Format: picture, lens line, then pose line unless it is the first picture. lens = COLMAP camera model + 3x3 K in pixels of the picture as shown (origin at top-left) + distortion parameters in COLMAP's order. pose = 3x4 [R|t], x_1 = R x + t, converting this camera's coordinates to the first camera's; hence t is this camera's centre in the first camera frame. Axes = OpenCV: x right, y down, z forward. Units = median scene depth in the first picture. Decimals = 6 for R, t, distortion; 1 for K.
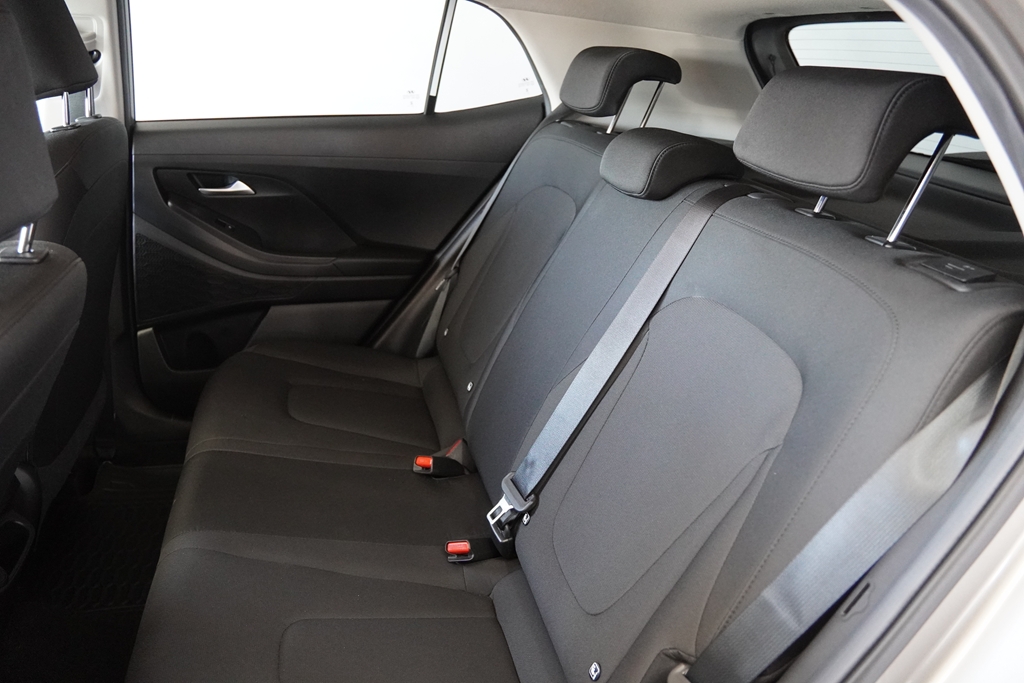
lens RADIAL K [[762.0, 0, 497.5], [0, 762.0, 337.1], [0, 0, 1]] dist [-0.118879, 0.085448]
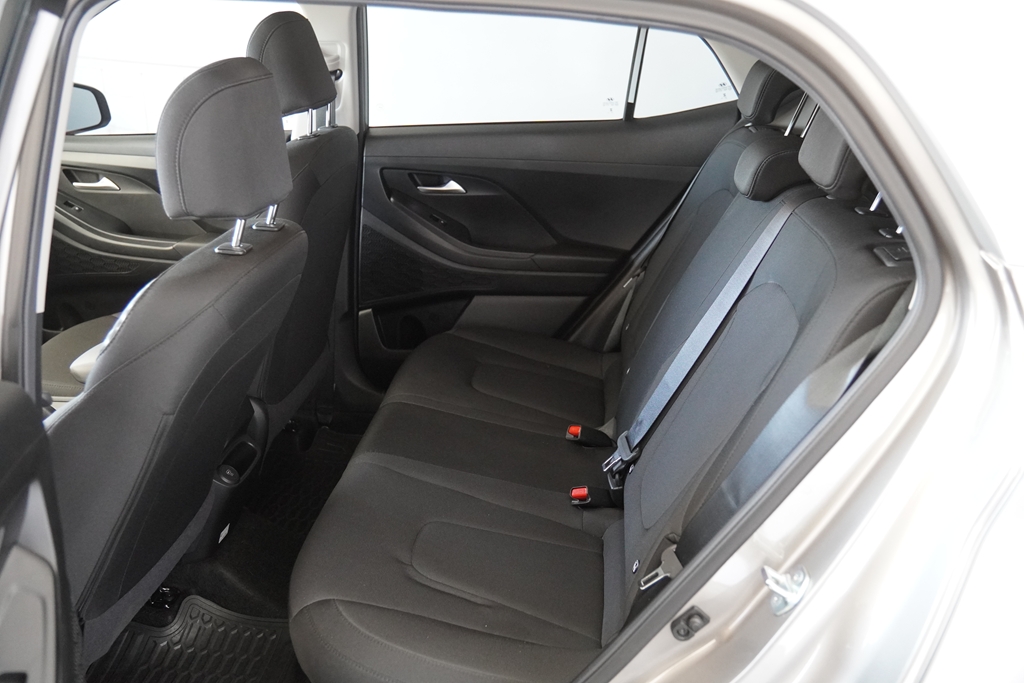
lens RADIAL K [[993.7, 0, 512.0], [0, 993.7, 341.5], [0, 0, 1]] dist [-0.015377, -0.004359]
pose [[0.942229, 0.059466, -0.329649, 0.251975], [-0.074559, 0.996660, -0.033321, 0.076014], [0.326567, 0.055974, 0.943515, -0.369526]]
